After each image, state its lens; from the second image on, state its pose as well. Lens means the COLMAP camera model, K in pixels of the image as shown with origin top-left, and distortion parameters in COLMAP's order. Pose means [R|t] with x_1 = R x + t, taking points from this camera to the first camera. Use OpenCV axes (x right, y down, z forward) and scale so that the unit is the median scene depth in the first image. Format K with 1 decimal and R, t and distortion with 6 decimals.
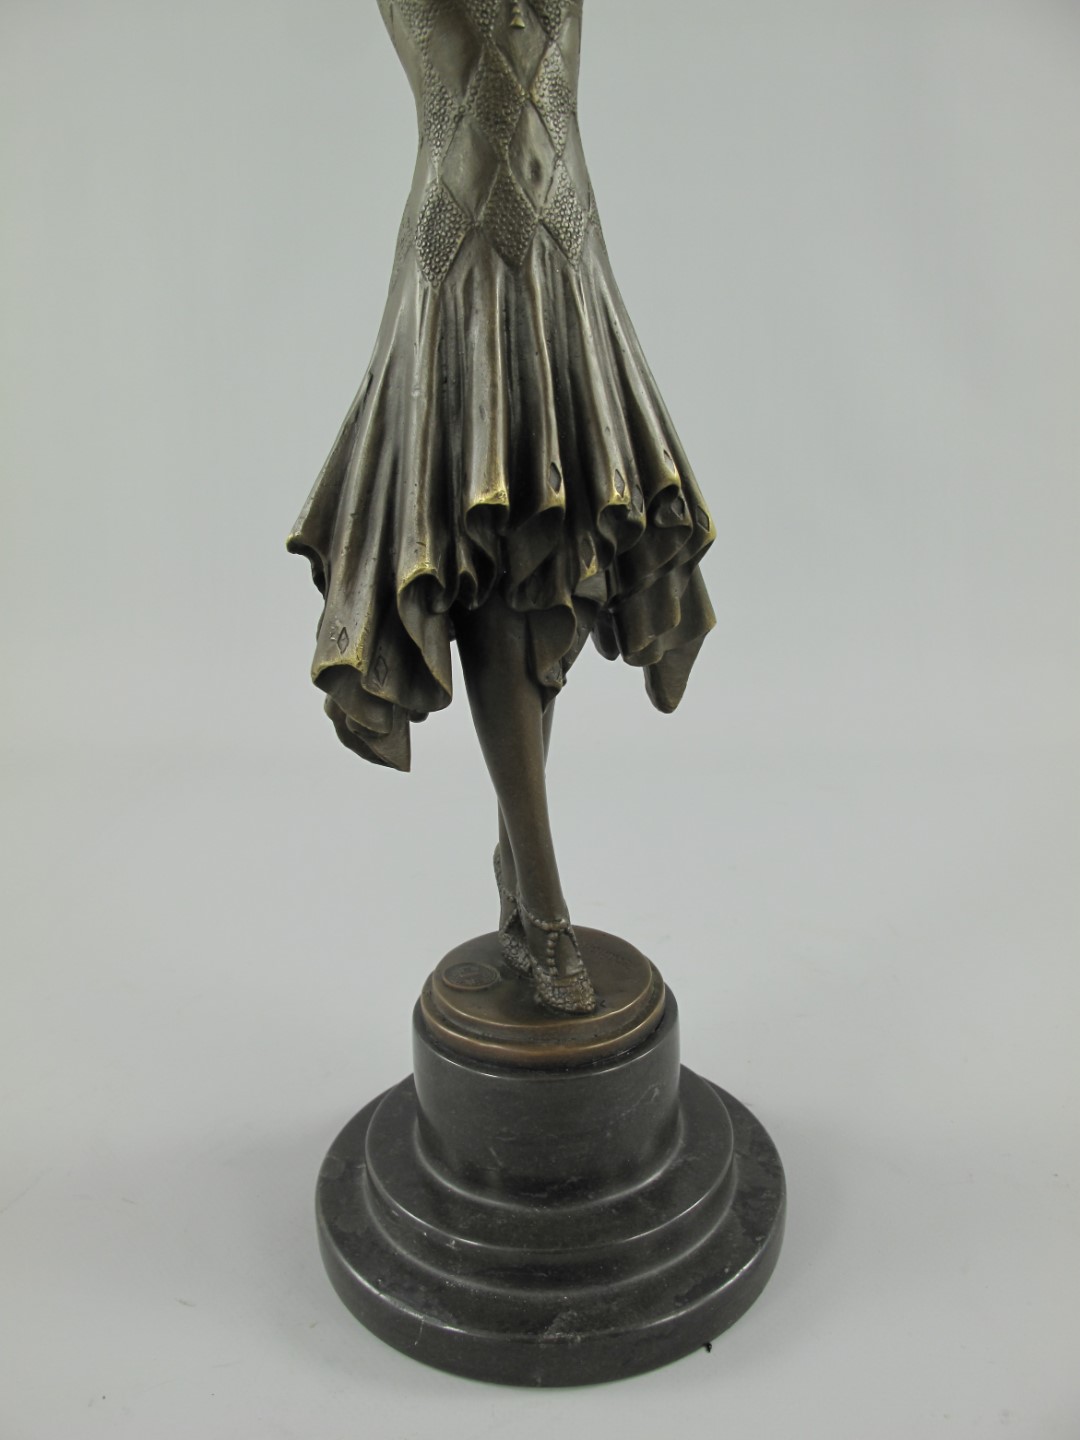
lens RADIAL K [[1173.5, 0, 540.0], [0, 1173.5, 720.0], [0, 0, 1]] dist [-0.160489, 0.125100]
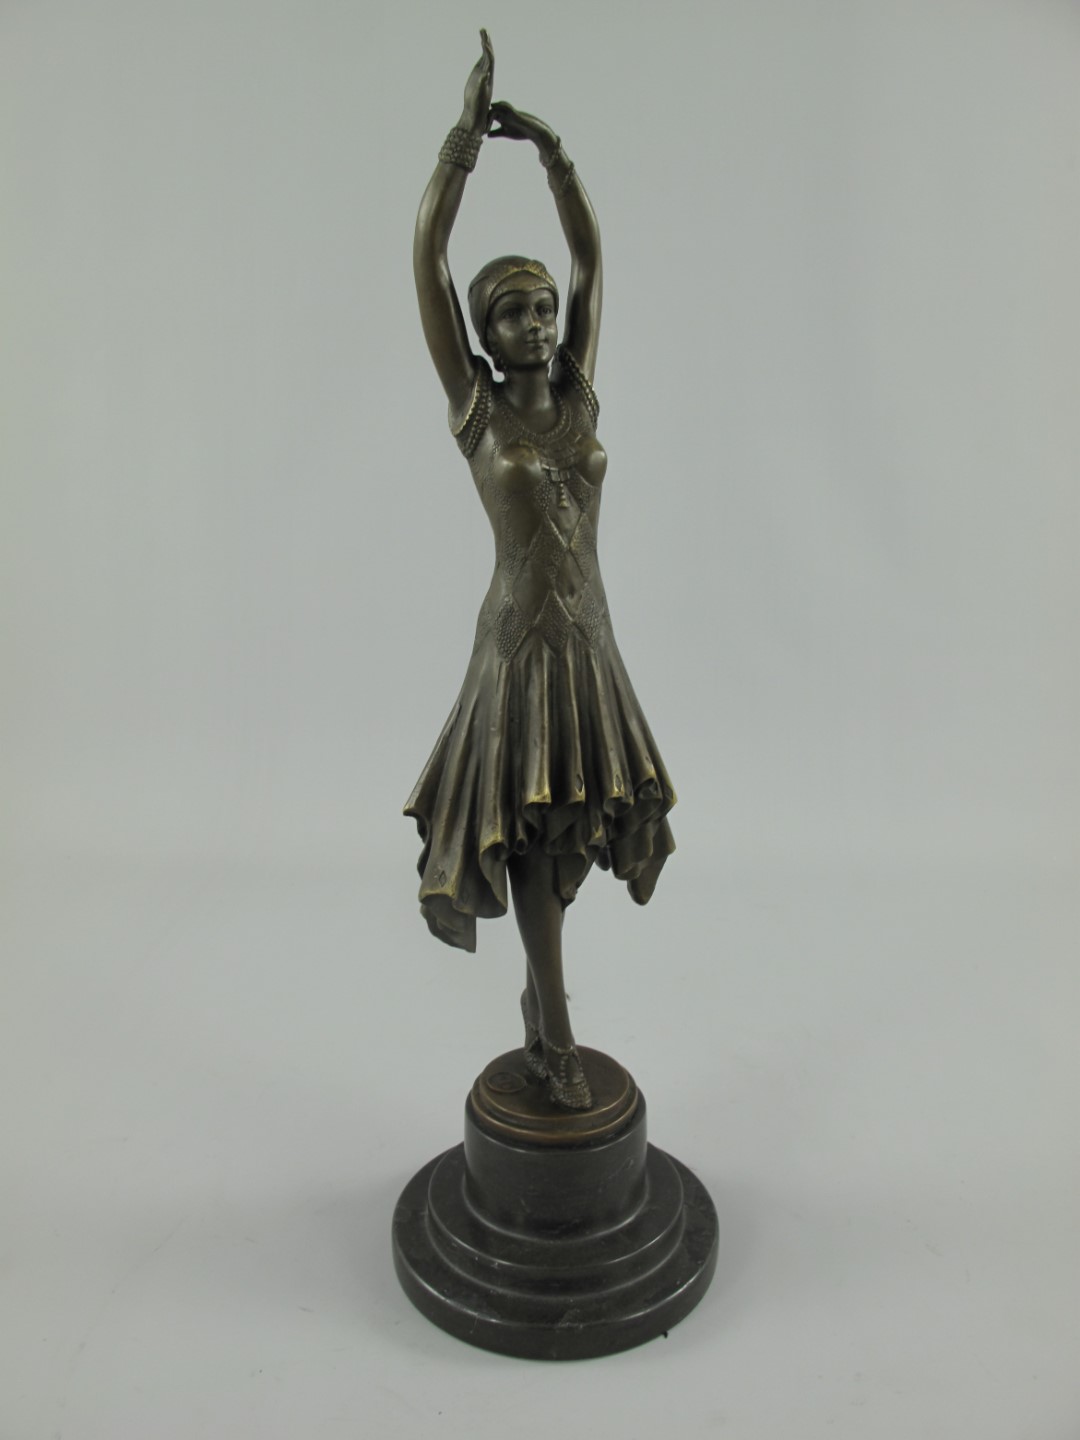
lens RADIAL K [[1173.5, 0, 540.0], [0, 1173.5, 720.0], [0, 0, 1]] dist [-0.160489, 0.125100]
pose [[0.999022, 0.017583, 0.040577, -0.093809], [-0.015773, 0.998885, -0.044505, -0.192496], [-0.041314, 0.043821, 0.998185, -0.534242]]
